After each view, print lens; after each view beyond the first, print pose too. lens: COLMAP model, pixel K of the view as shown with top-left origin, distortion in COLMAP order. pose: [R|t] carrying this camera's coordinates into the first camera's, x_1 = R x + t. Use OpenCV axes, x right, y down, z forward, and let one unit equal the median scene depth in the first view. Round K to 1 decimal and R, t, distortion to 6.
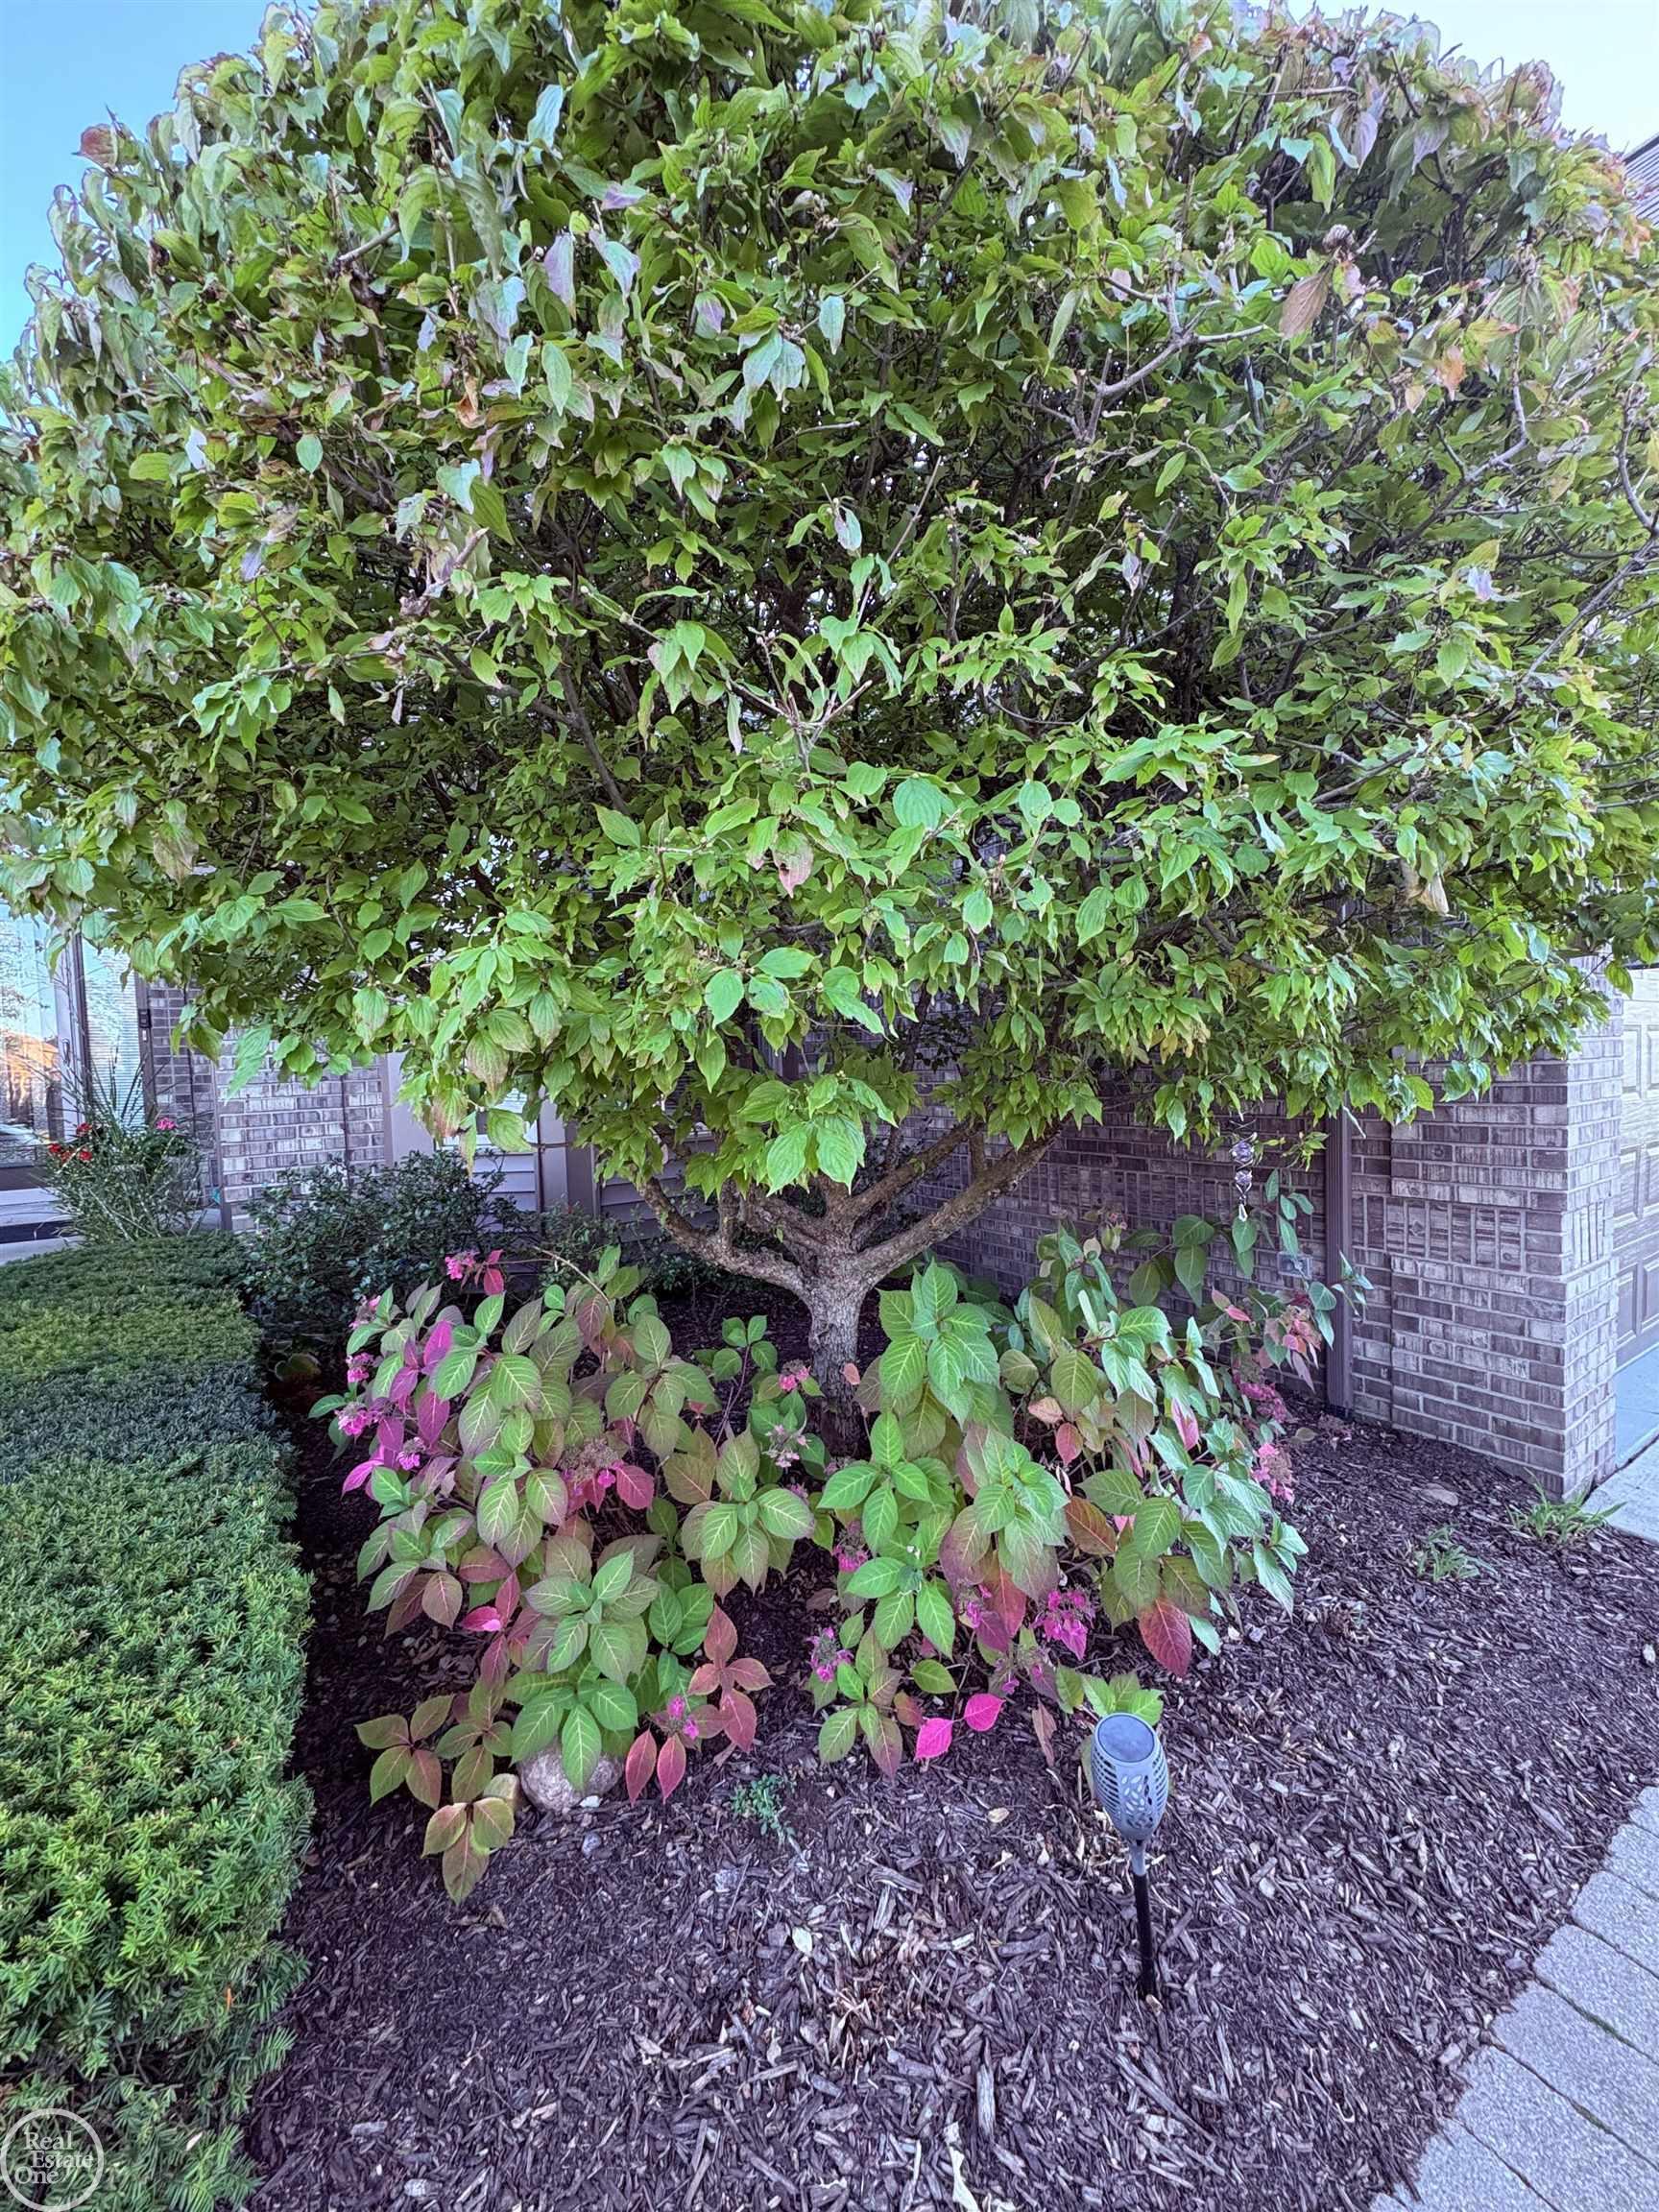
lens RADIAL K [[895.0, 0, 830.1], [0, 895.0, 1108.9], [0, 0, 1]] dist [-0.000256, -0.000524]
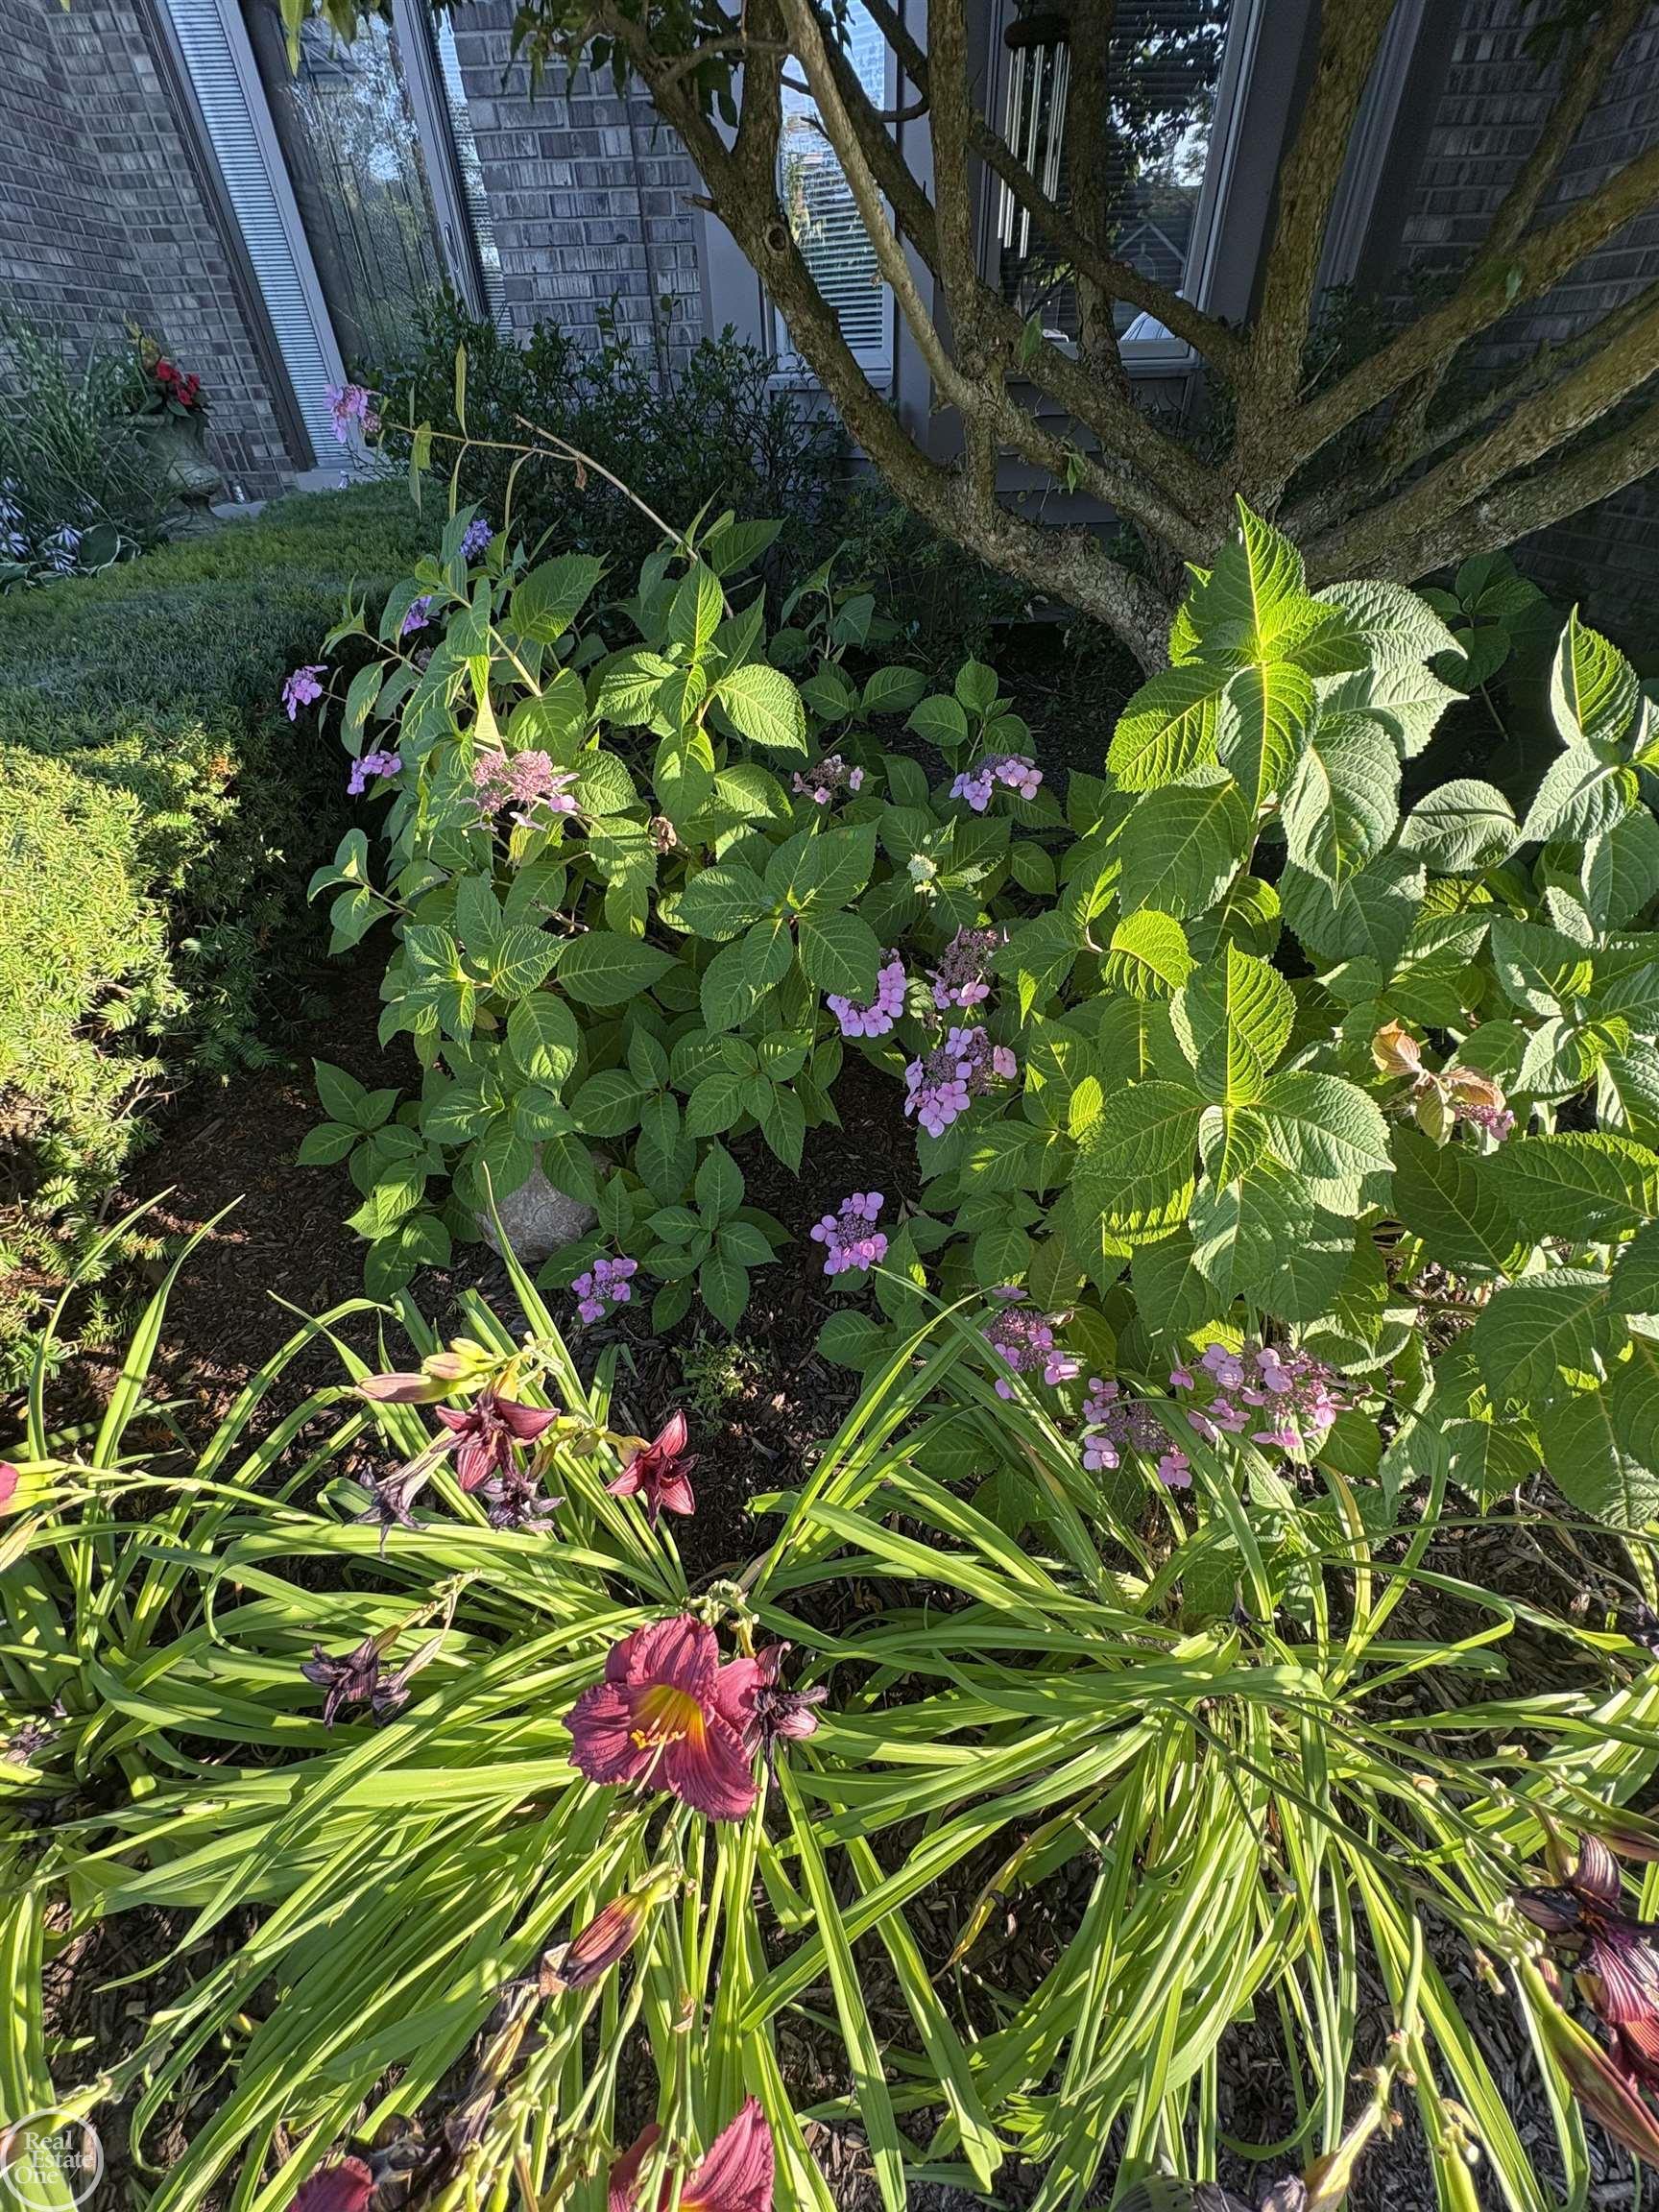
lens RADIAL K [[895.0, 0, 830.2], [0, 895.0, 1105.0], [0, 0, 1]] dist [-0.000256, -0.000524]
pose [[0.857938, 0.333354, -0.390920, 0.094771], [-0.026425, 0.788533, 0.614424, 0.087471], [0.513074, -0.516808, 0.685321, 0.339439]]
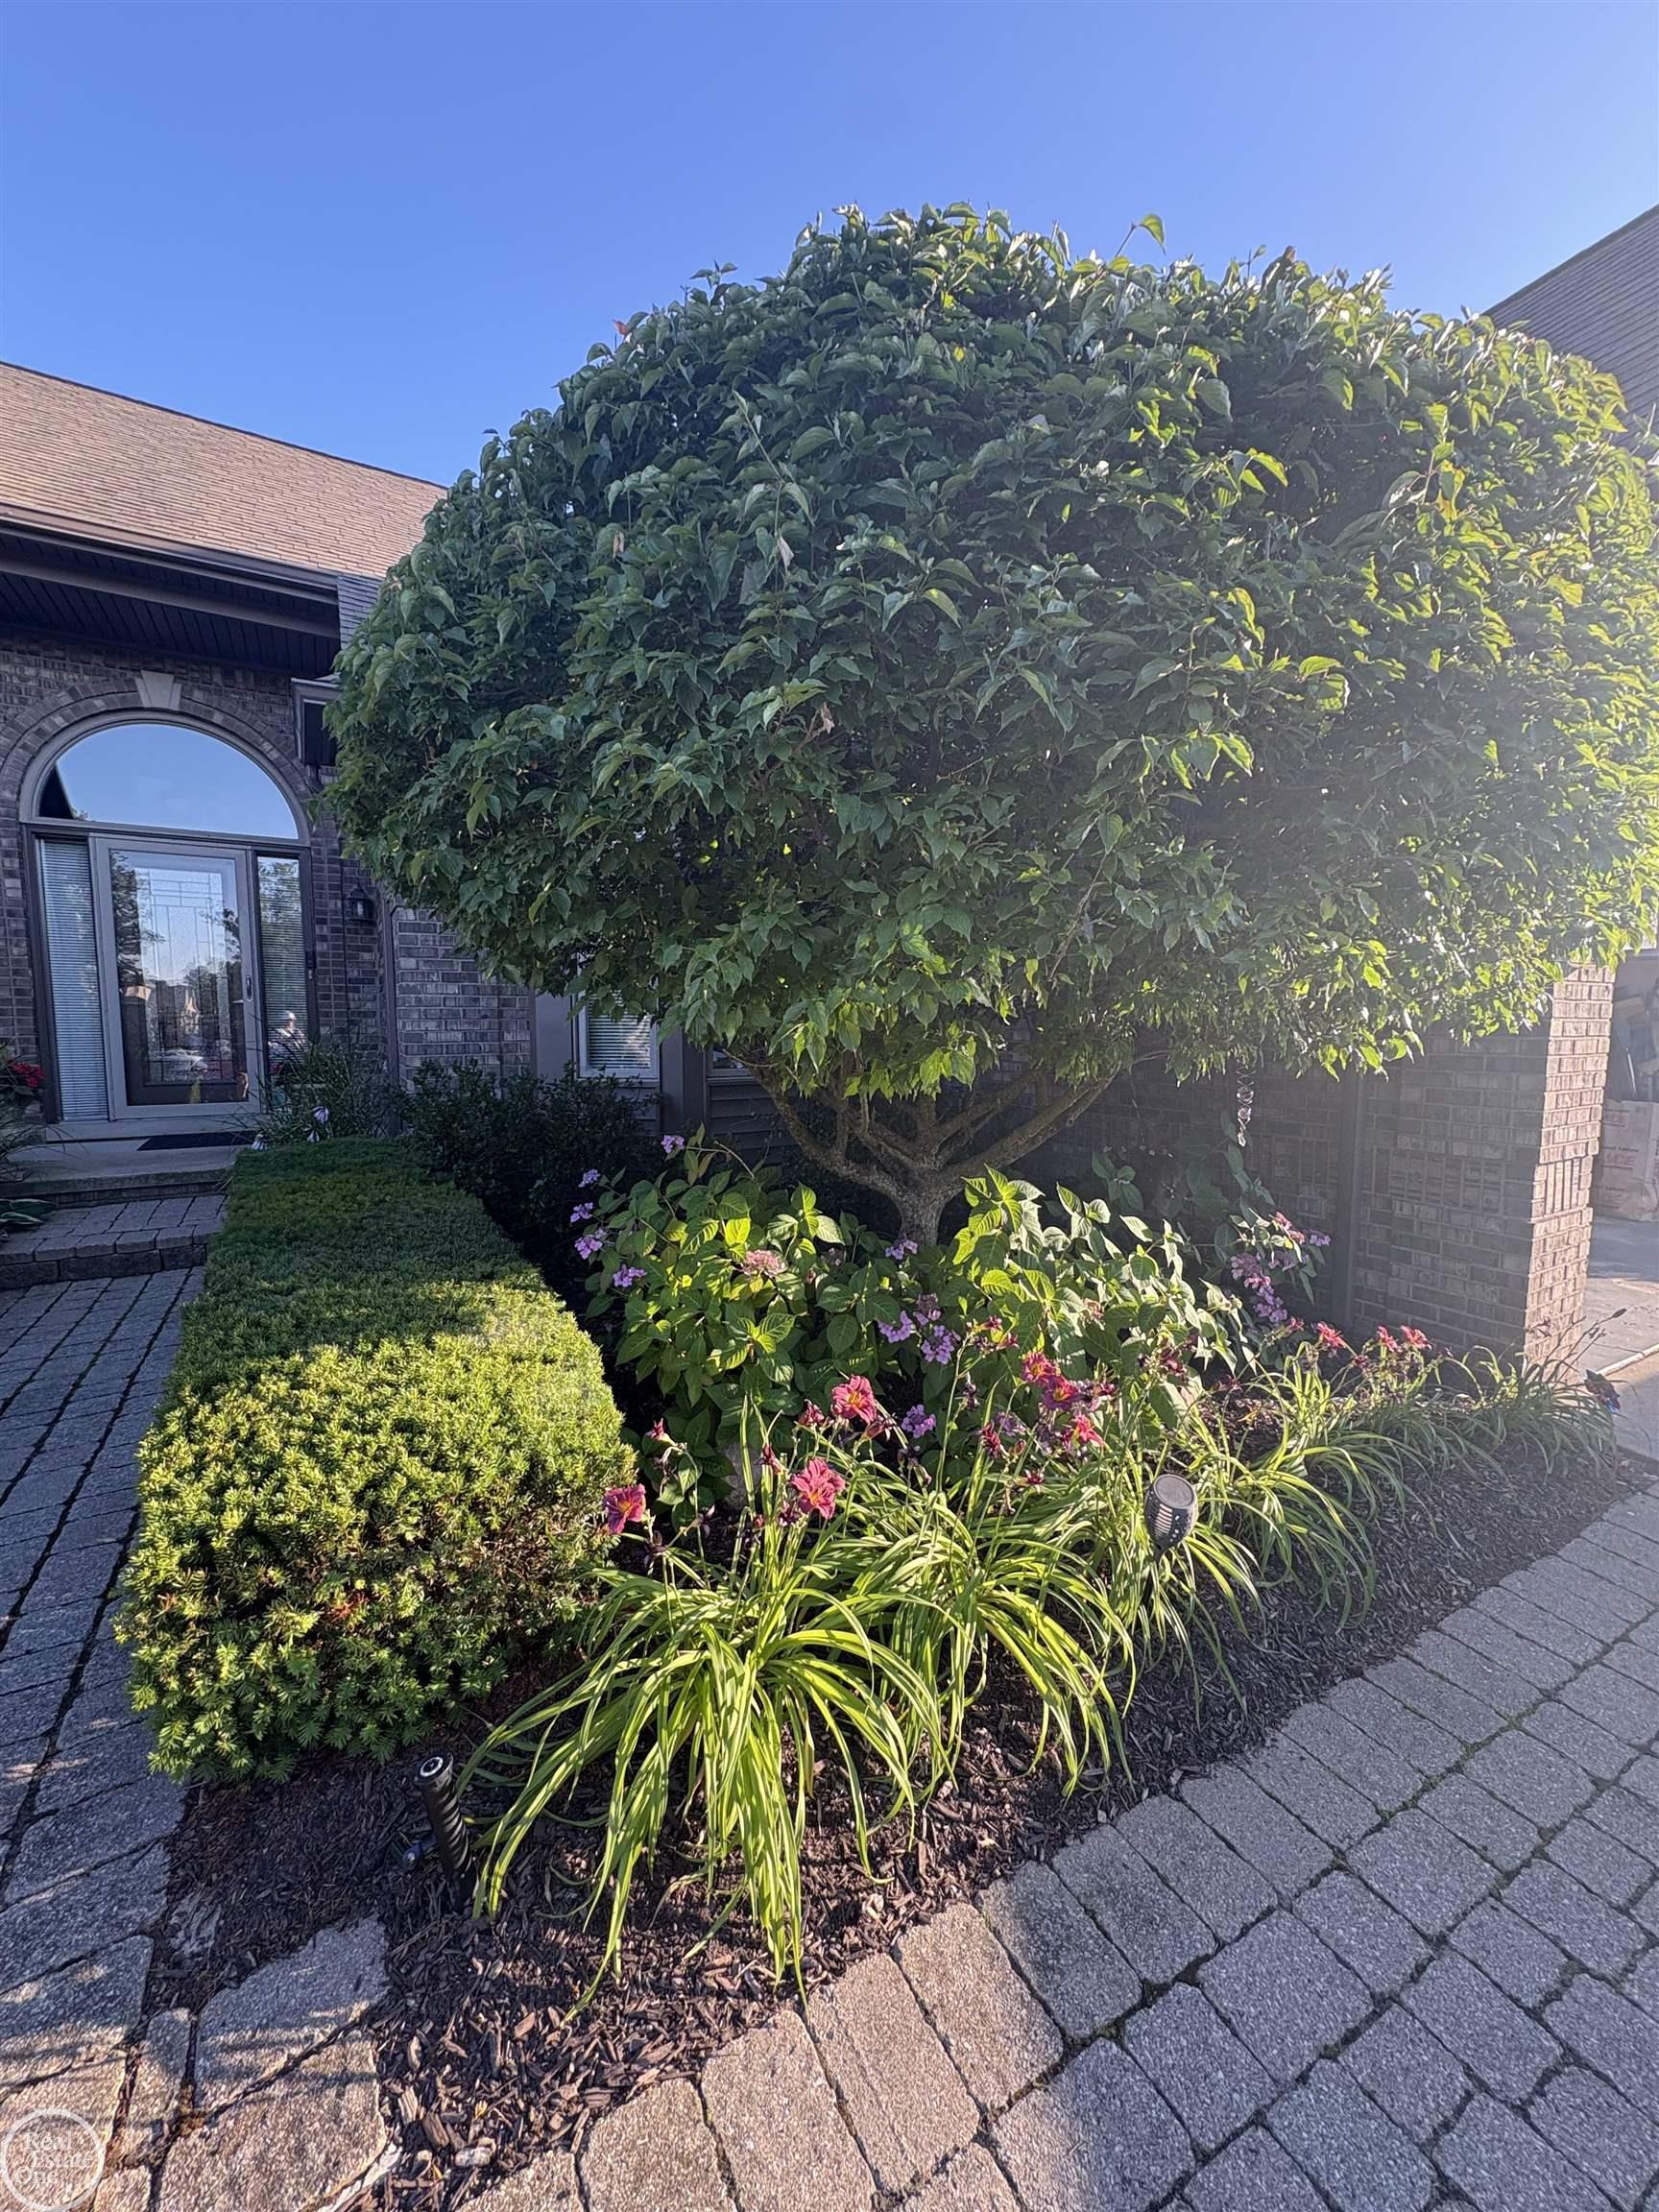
lens RADIAL K [[895.0, 0, 830.7], [0, 895.0, 1101.8], [0, 0, 1]] dist [-0.000256, -0.000524]
pose [[0.997566, 0.040048, -0.057074, -0.047211], [-0.037724, 0.998437, 0.041239, 0.016626], [0.058636, -0.038986, 0.997518, -0.216049]]
